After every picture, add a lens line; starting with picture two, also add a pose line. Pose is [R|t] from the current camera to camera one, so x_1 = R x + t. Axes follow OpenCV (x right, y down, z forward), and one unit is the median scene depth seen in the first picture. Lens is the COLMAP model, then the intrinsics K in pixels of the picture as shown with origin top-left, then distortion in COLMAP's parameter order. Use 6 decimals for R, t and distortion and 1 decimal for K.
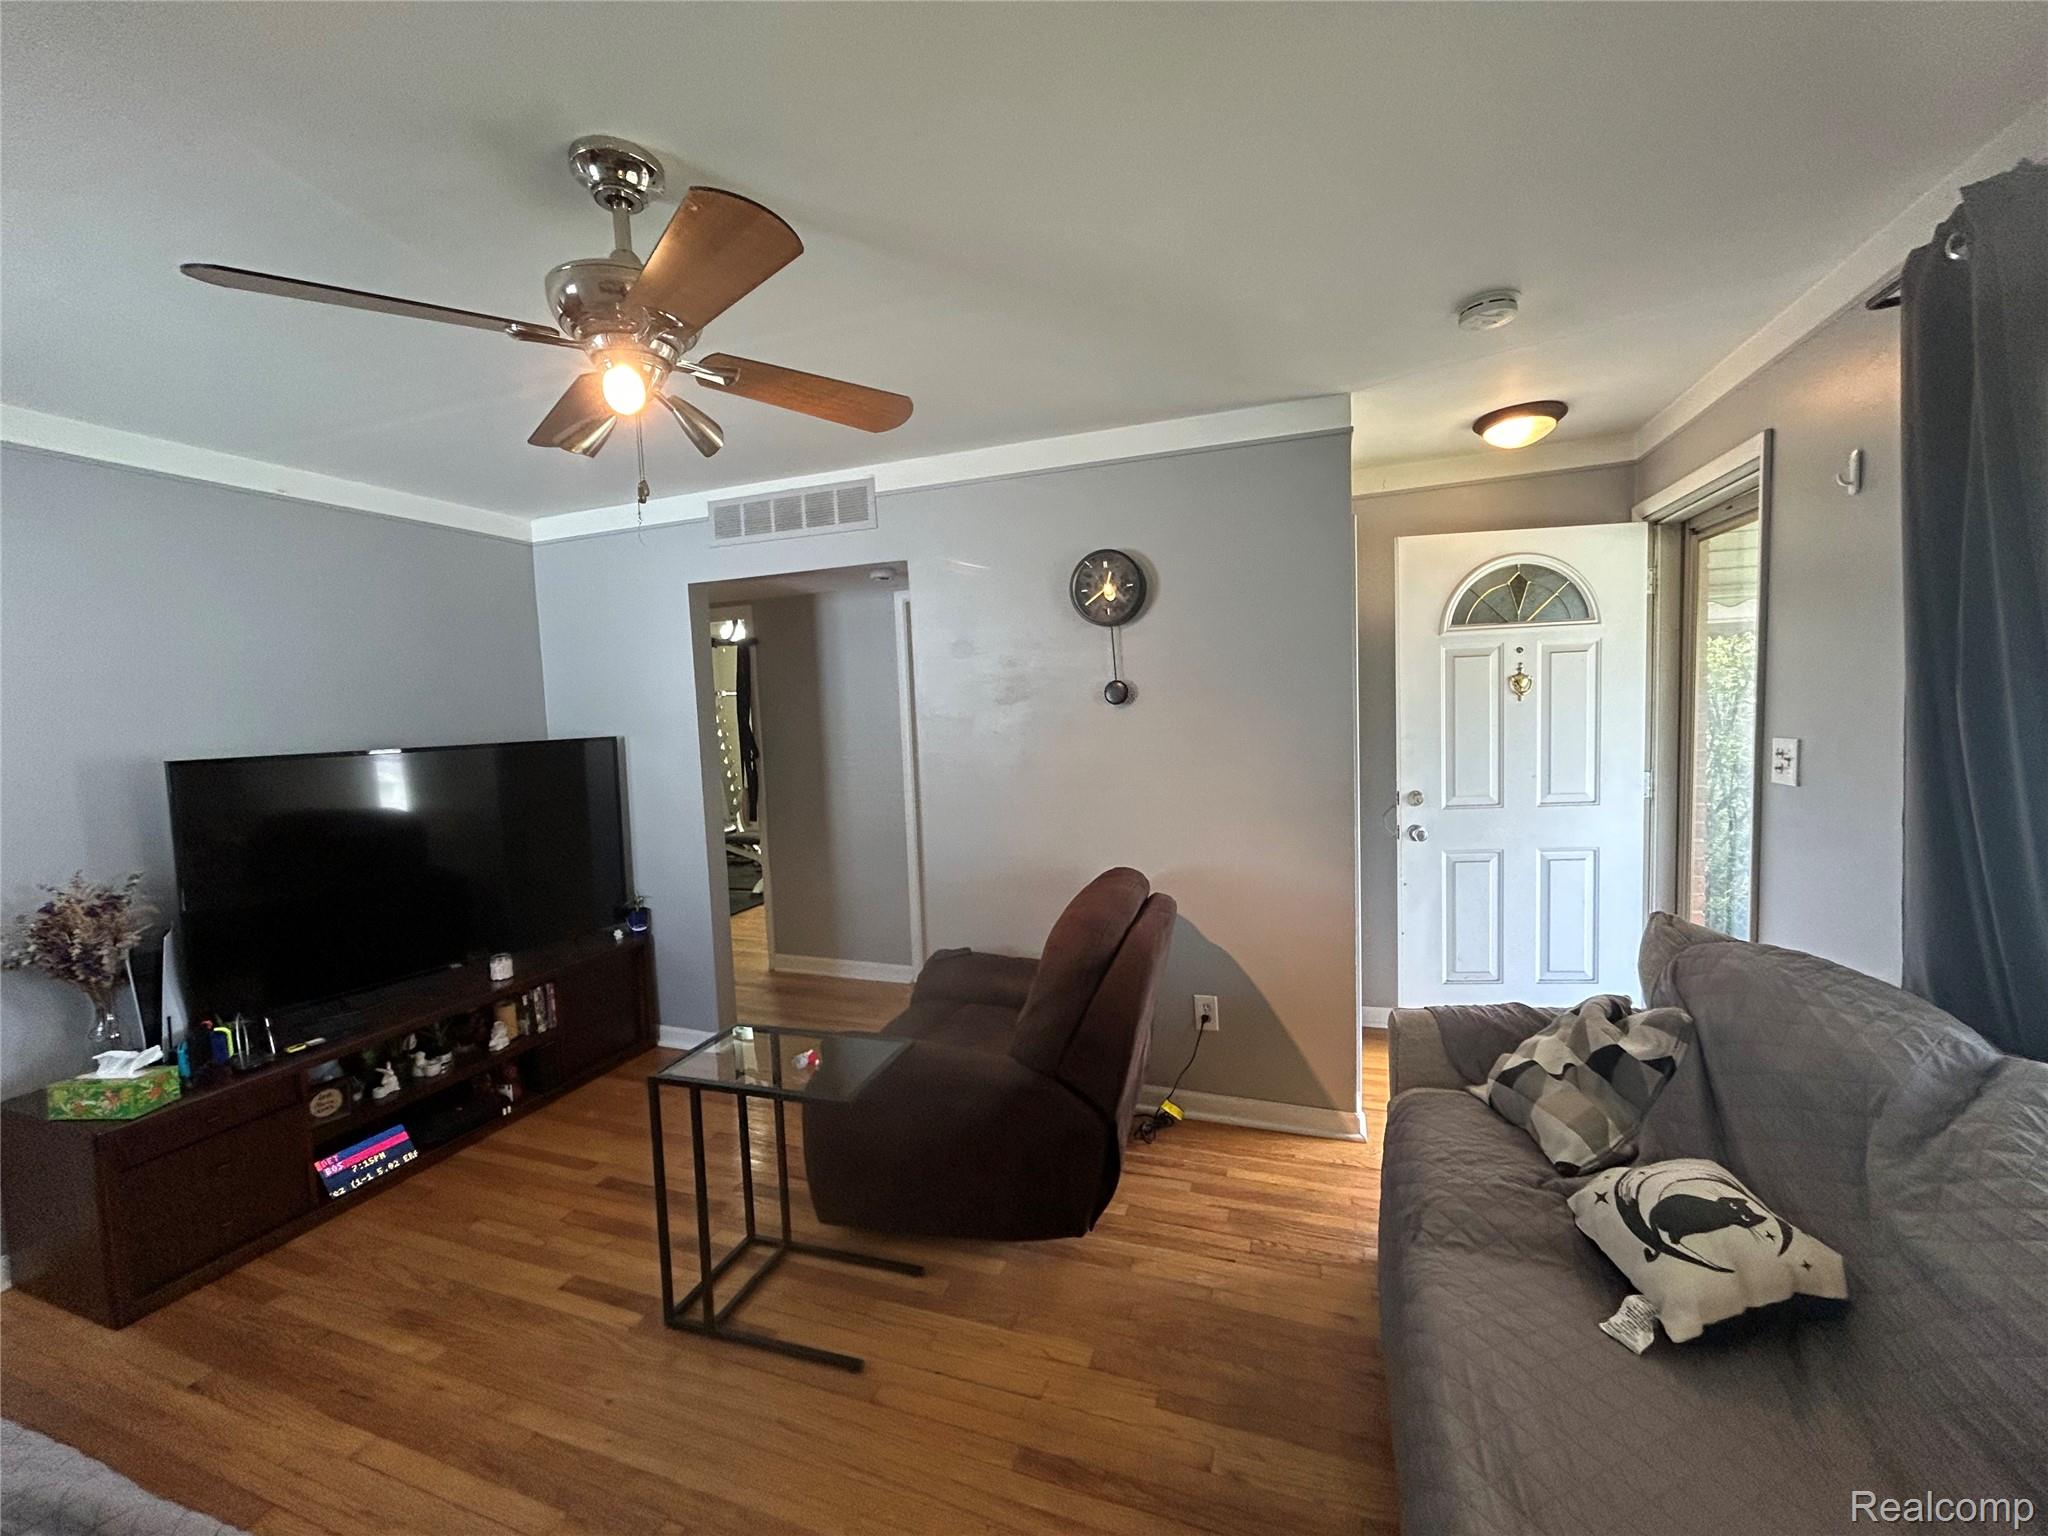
lens RADIAL K [[822.3, 0, 1015.7], [0, 822.3, 768.9], [0, 0, 1]] dist [-0.014378, 0.008639]
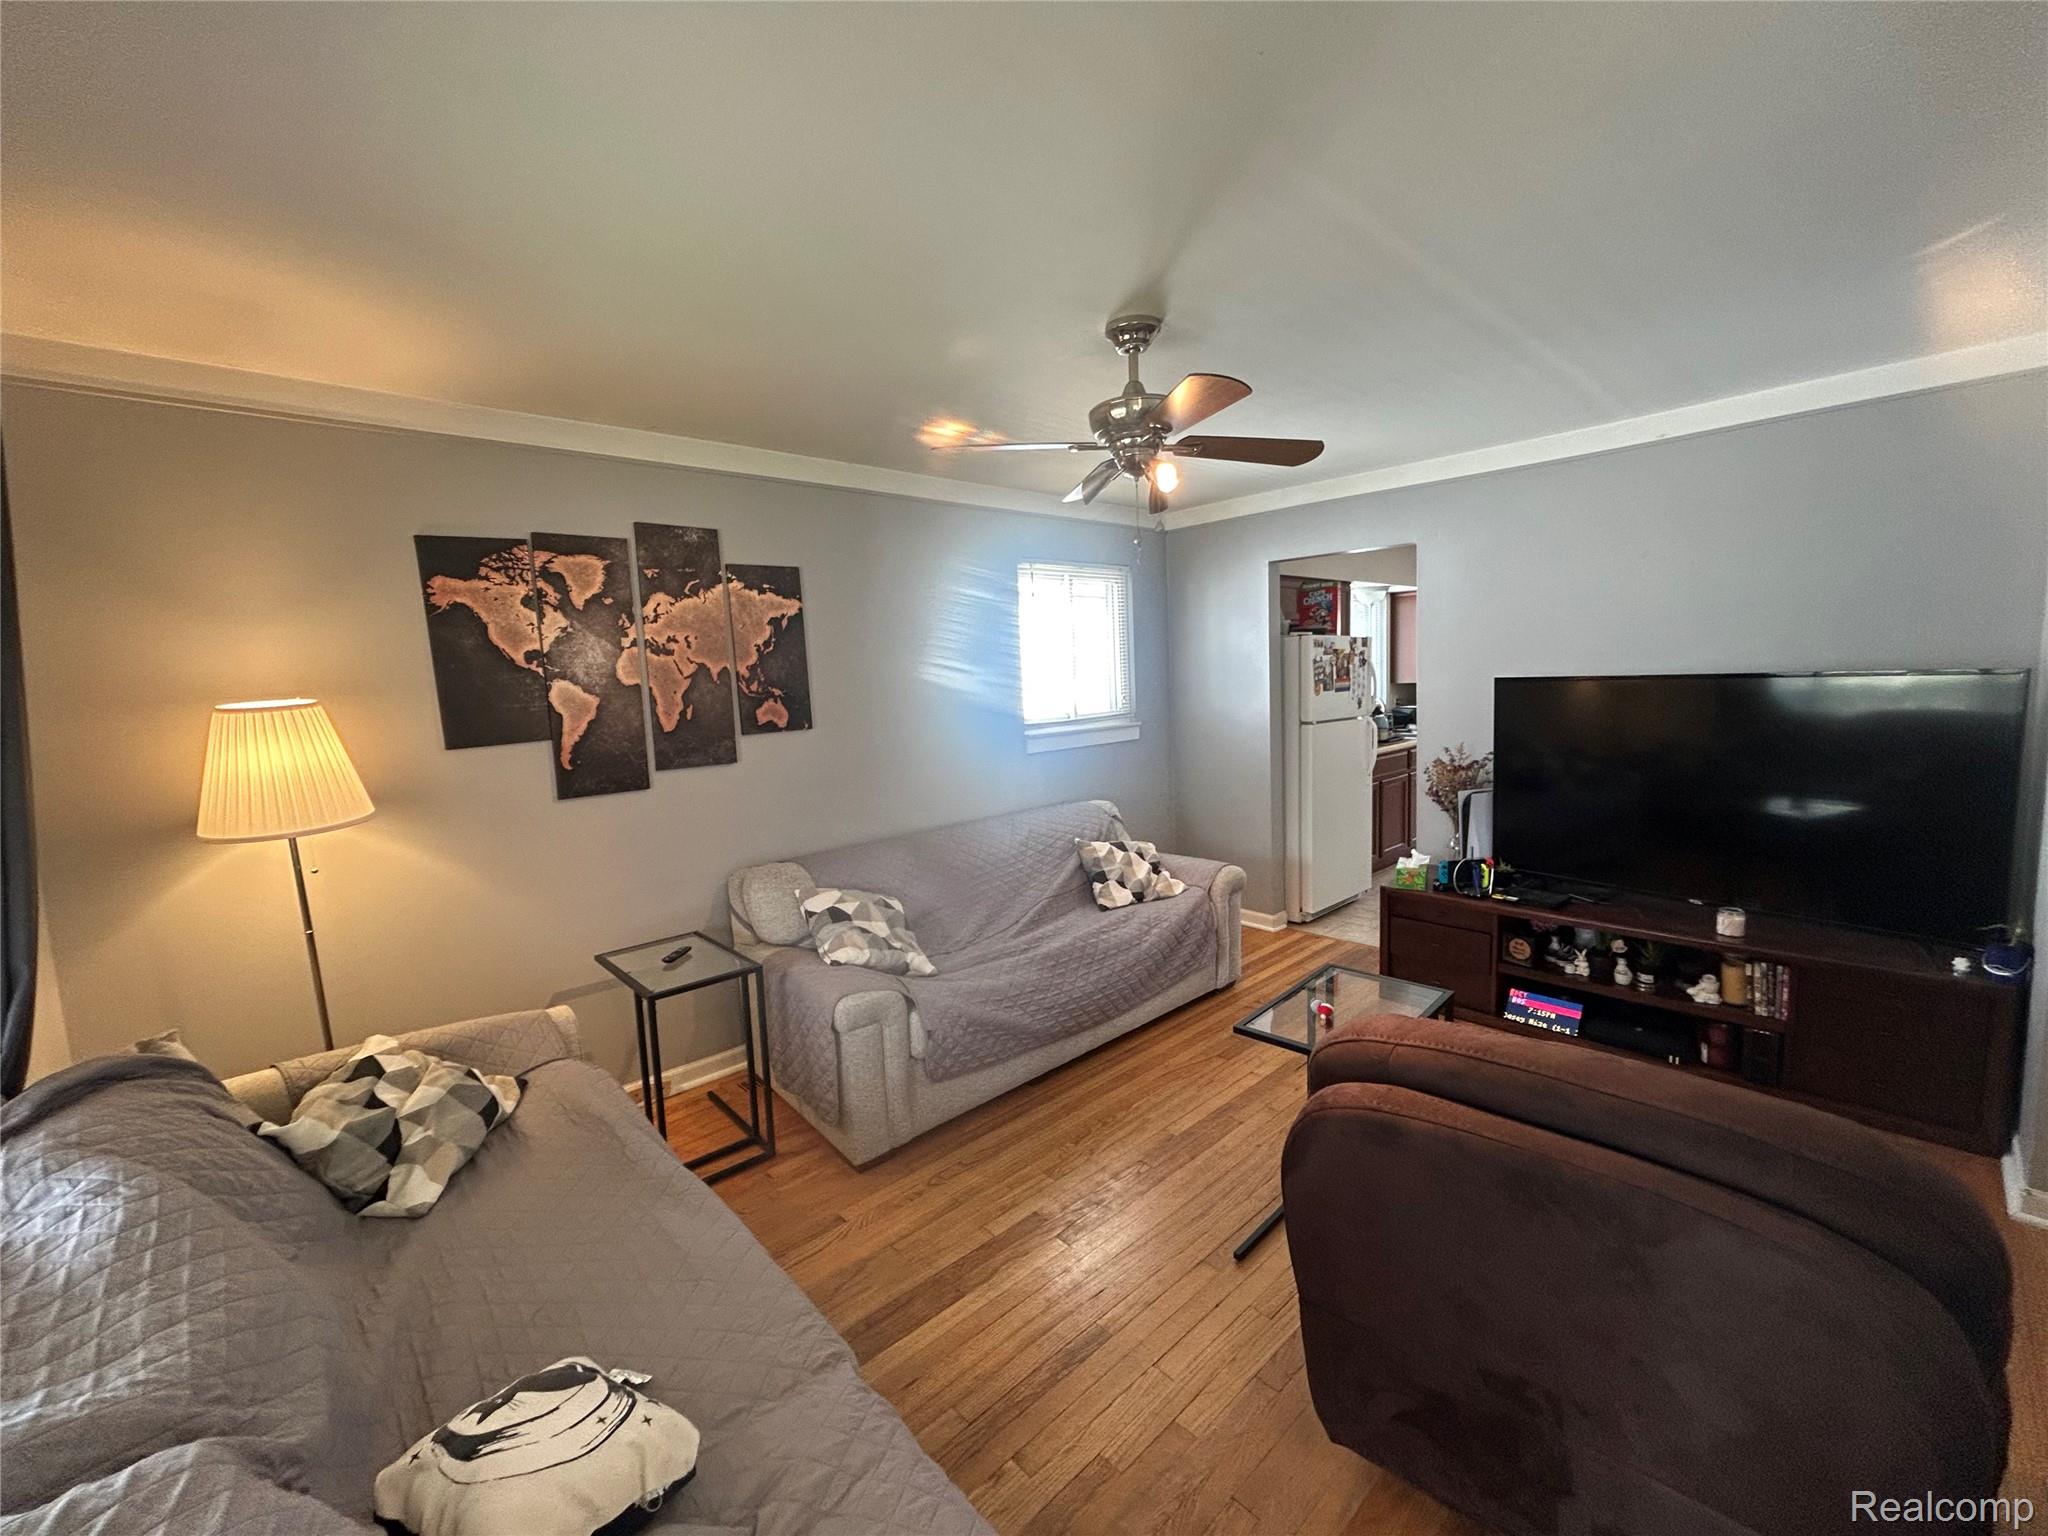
lens RADIAL K [[822.3, 0, 1015.7], [0, 822.3, 768.9], [0, 0, 1]] dist [-0.014378, 0.008639]
pose [[-0.463958, 0.161892, -0.870938, 0.565119], [-0.001766, 0.982988, 0.183661, -0.100396], [0.885855, 0.086749, -0.455780, 0.798275]]
